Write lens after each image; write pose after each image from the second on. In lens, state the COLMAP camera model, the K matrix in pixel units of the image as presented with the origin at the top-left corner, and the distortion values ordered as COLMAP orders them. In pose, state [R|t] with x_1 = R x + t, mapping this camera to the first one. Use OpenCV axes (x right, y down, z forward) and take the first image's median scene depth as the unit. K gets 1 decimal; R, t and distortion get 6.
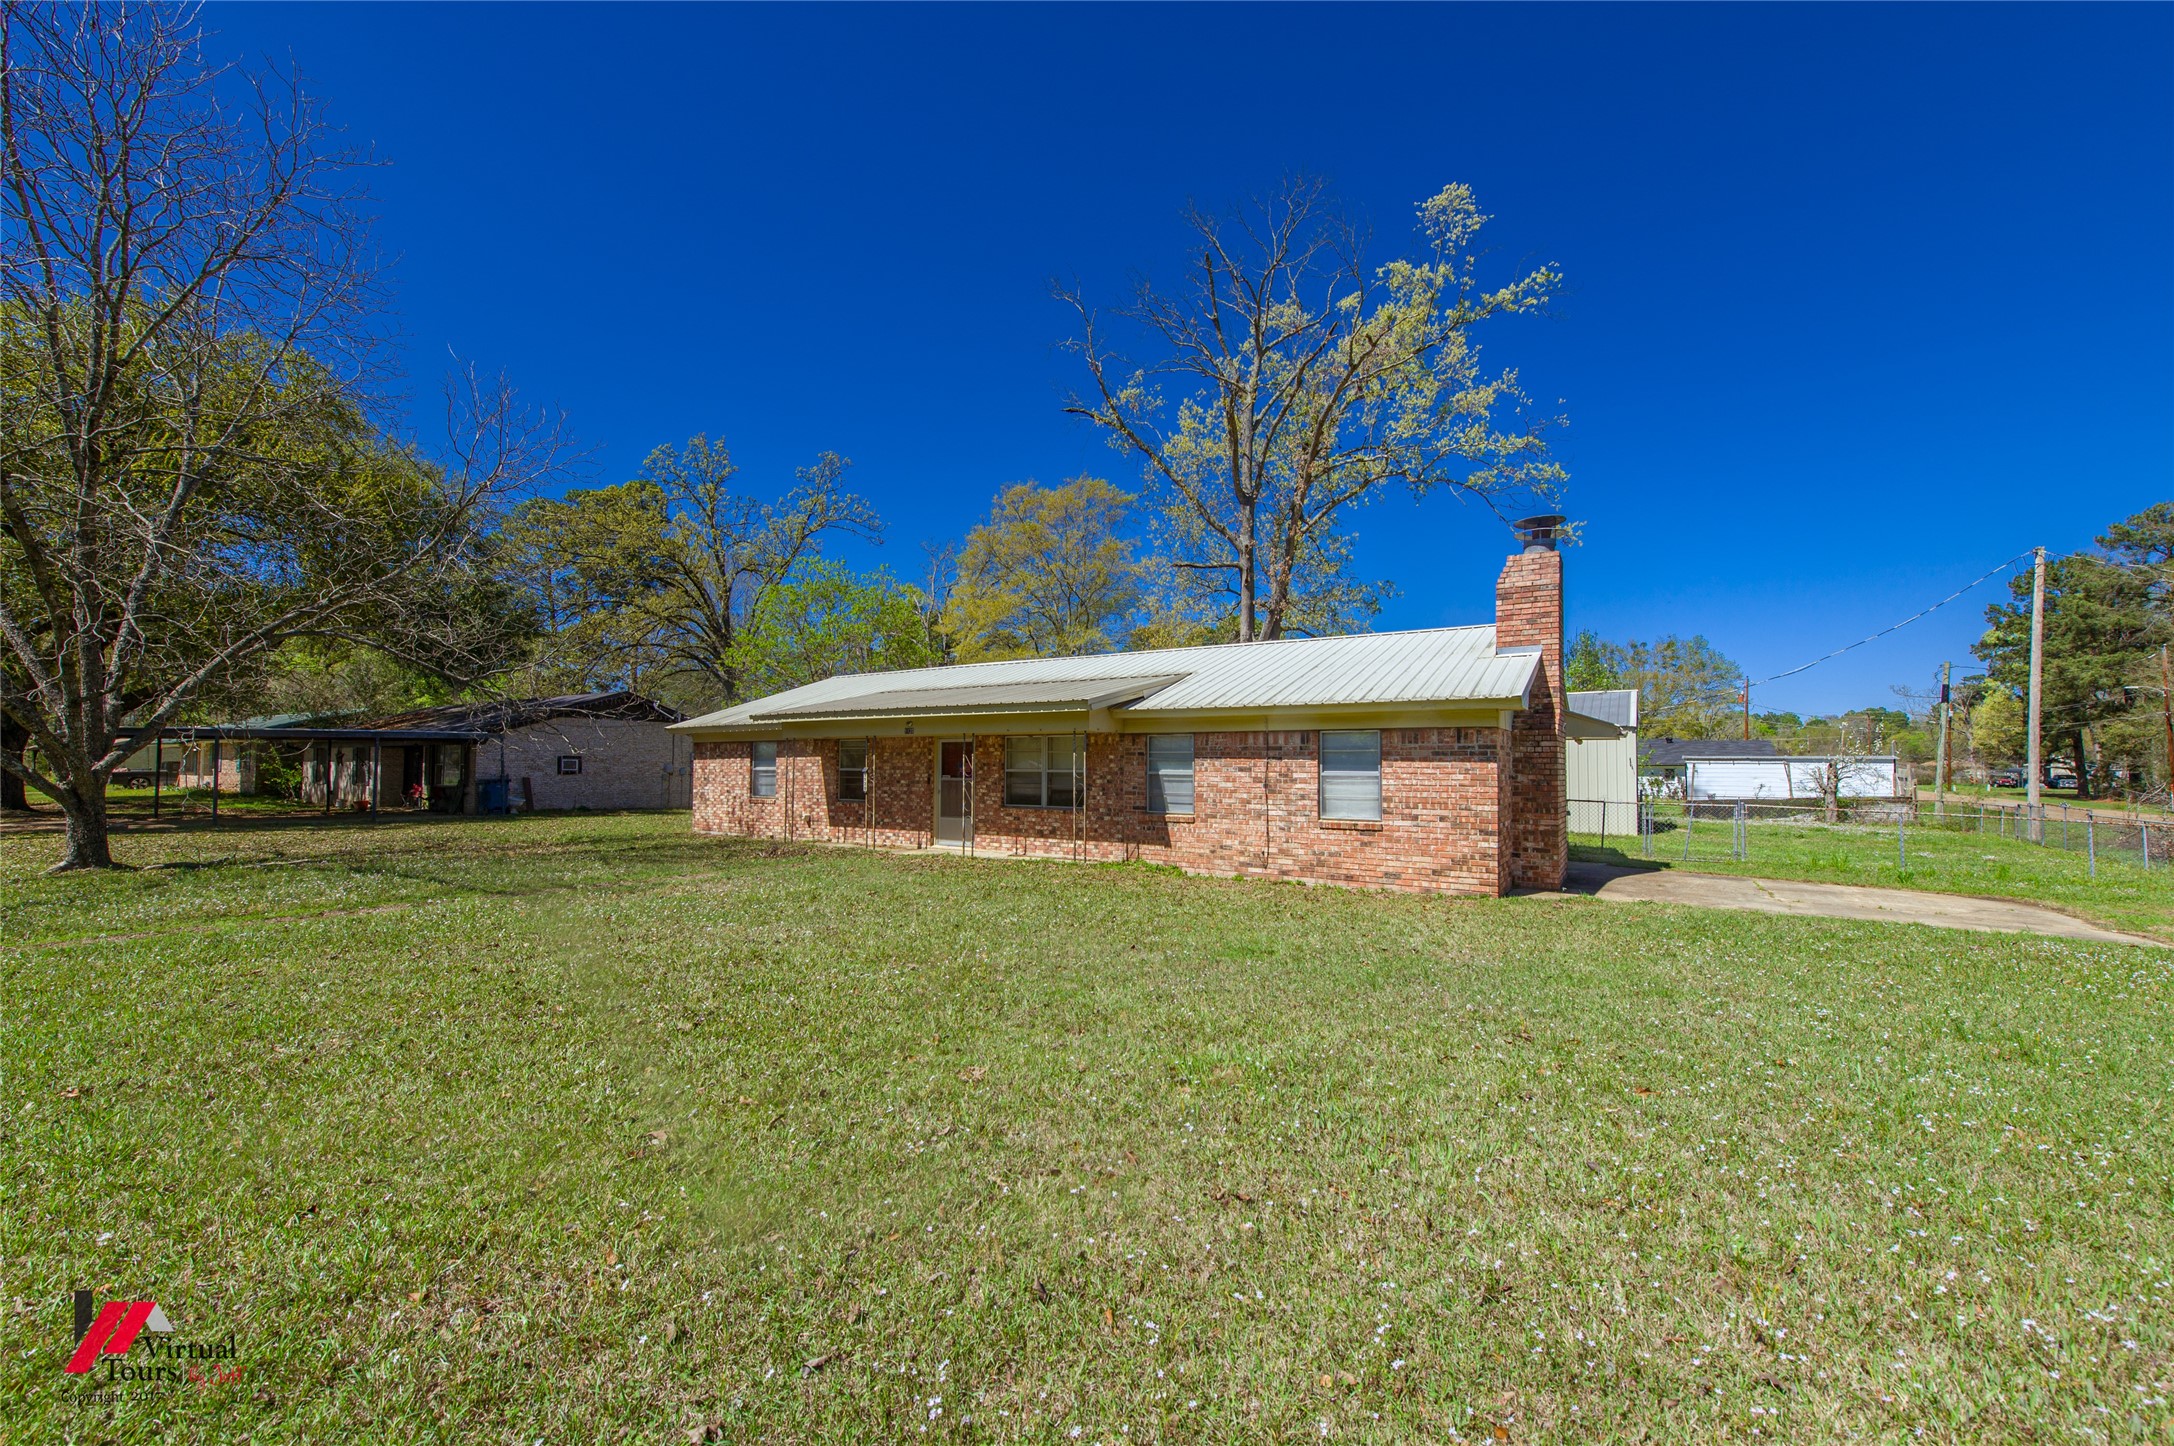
lens RADIAL K [[873.1, 0, 1087.0], [0, 873.1, 723.0], [0, 0, 1]] dist [0.011415, -0.000207]
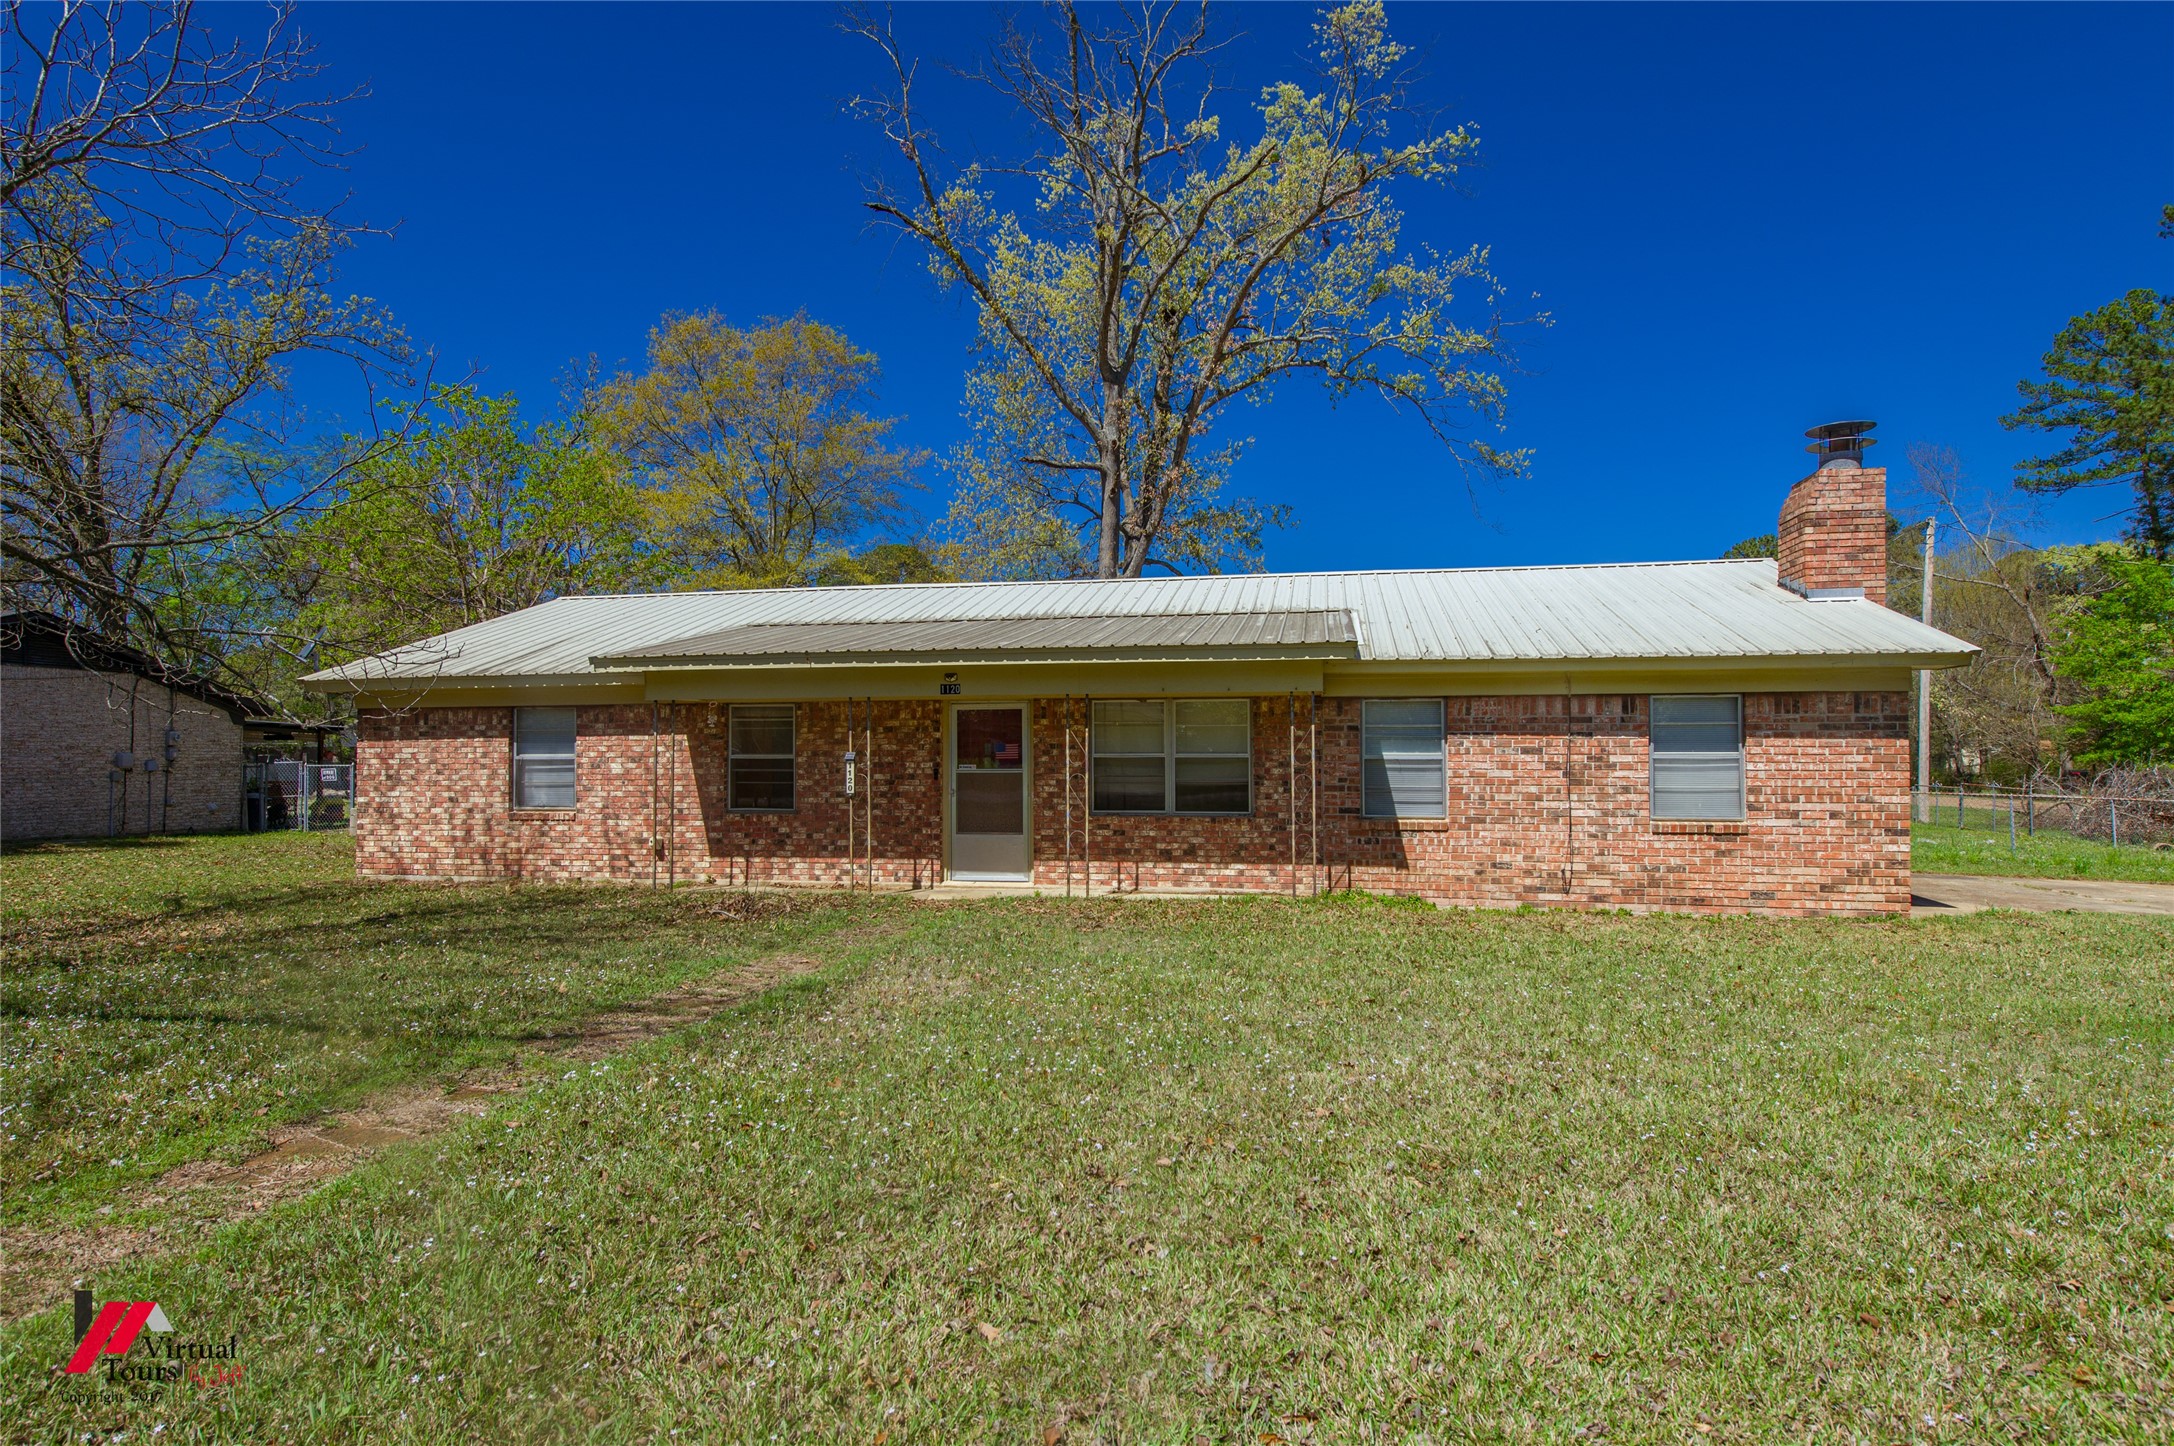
lens RADIAL K [[1182.9, 0, 1089.6], [0, 1182.9, 714.7], [0, 0, 1]] dist [0.016297, -0.000727]
pose [[0.926771, 0.006192, 0.375575, -0.439755], [-0.012741, 0.999807, 0.014956, 0.013839], [-0.375410, -0.018646, 0.926671, 0.241822]]
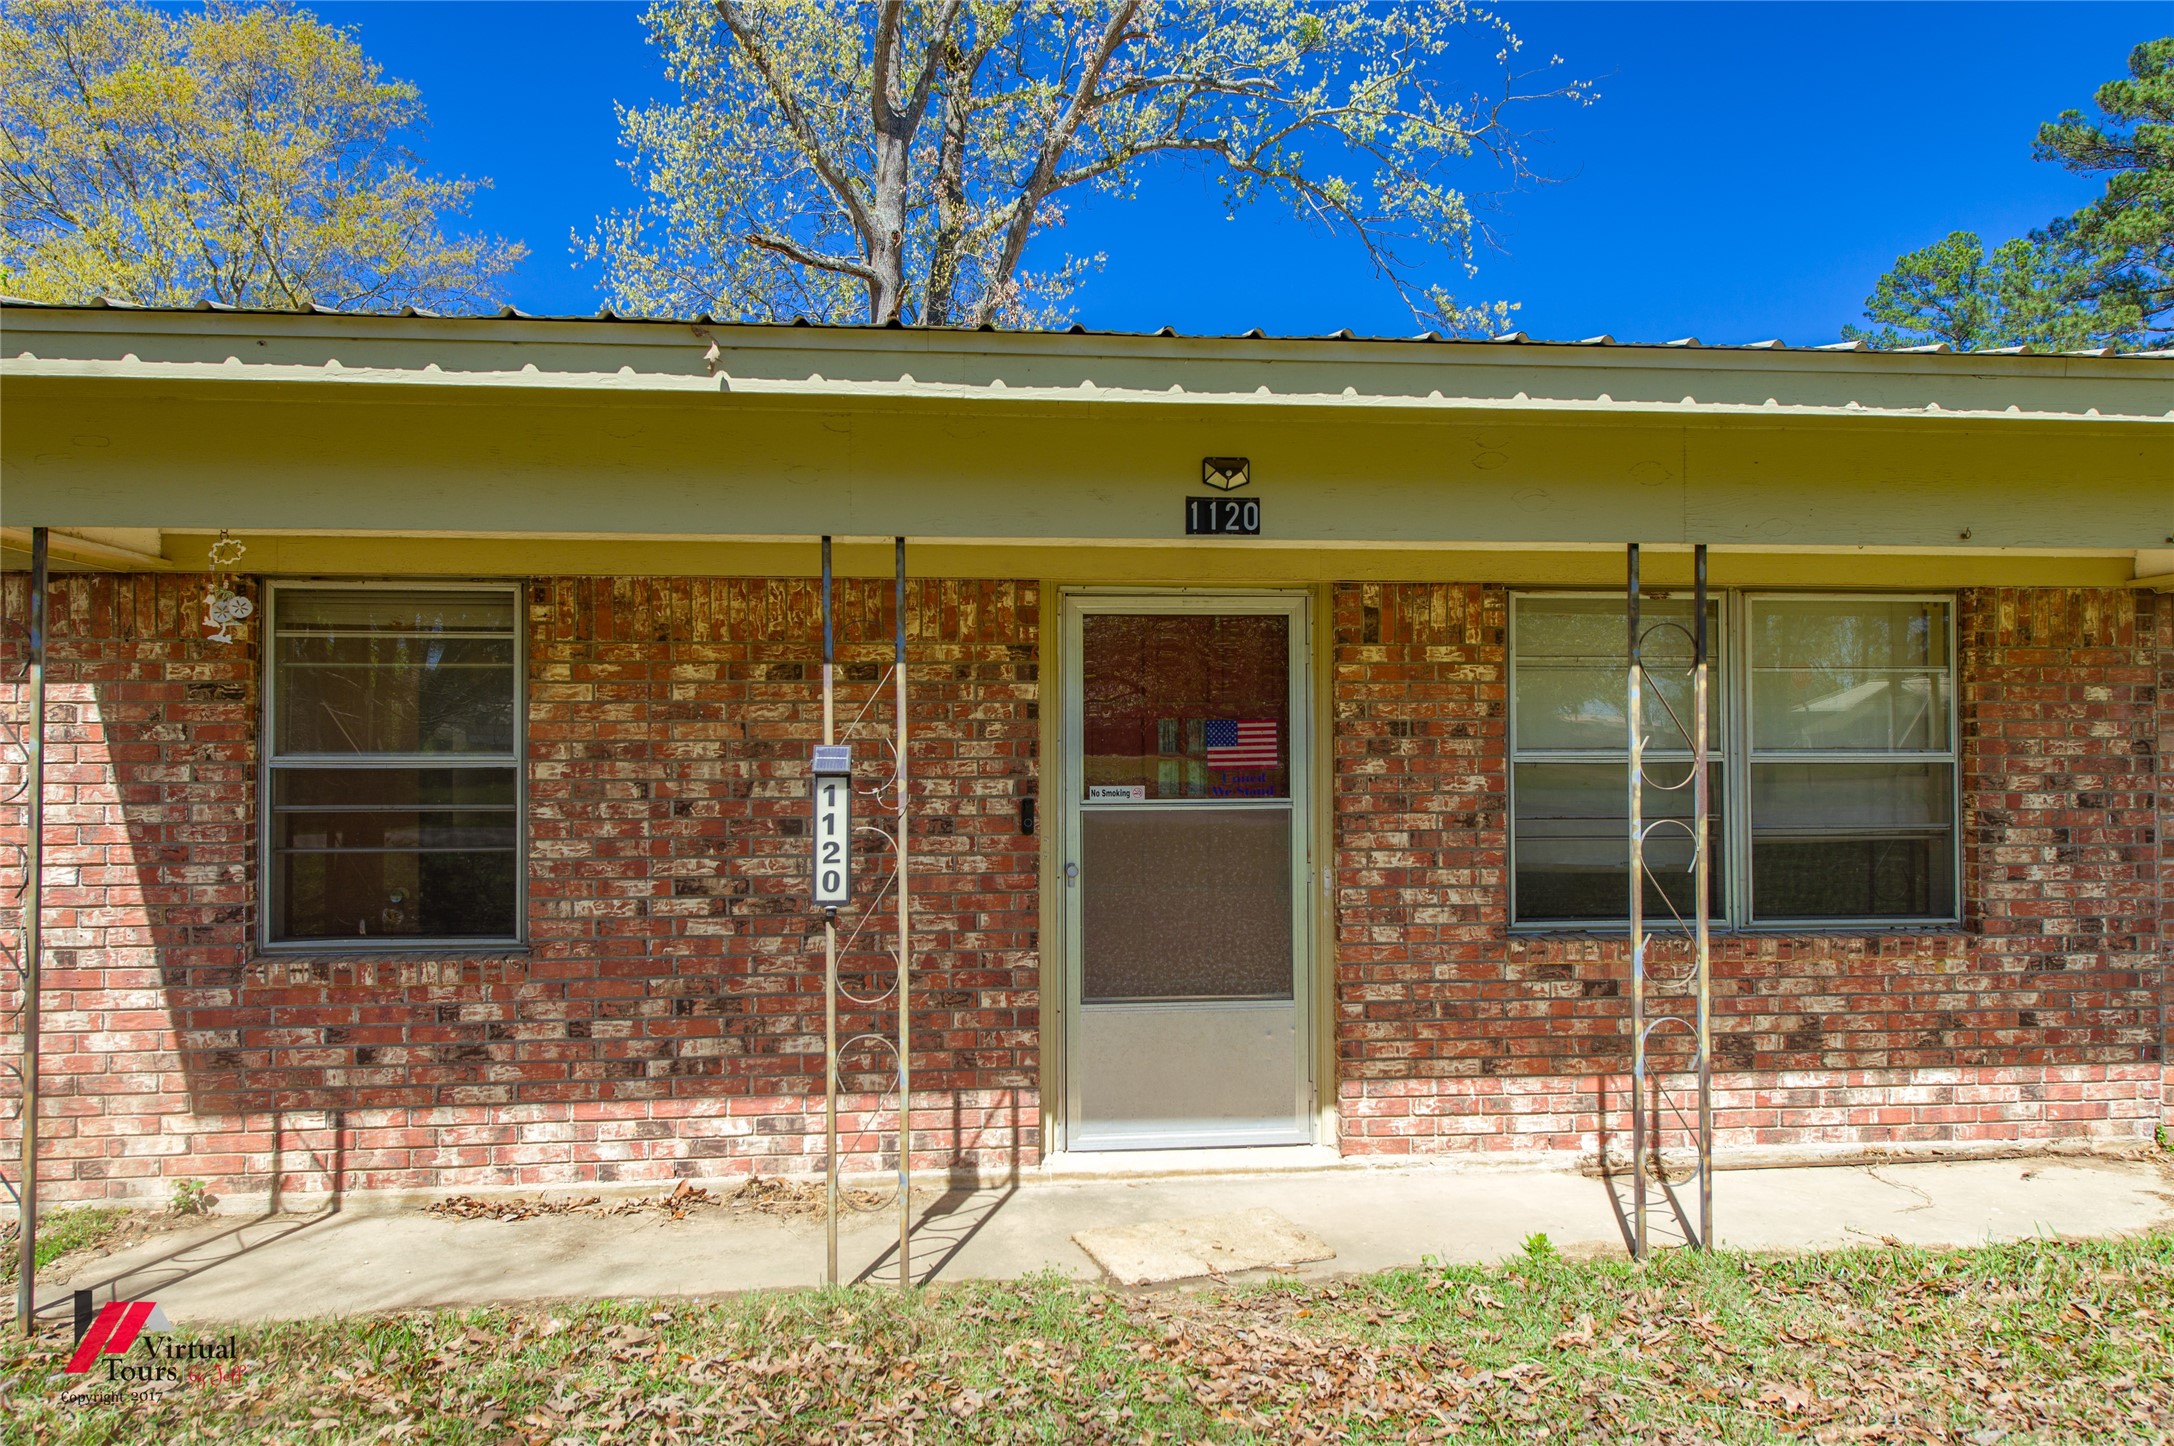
lens RADIAL K [[1446.2, 0, 1088.8], [0, 1446.2, 726.6], [0, 0, 1]] dist [0.027023, -0.023576]
pose [[0.778725, 0.006897, 0.627328, -0.413076], [-0.025786, 0.999446, 0.021021, 0.045545], [-0.626836, -0.032546, 0.778472, 0.854940]]
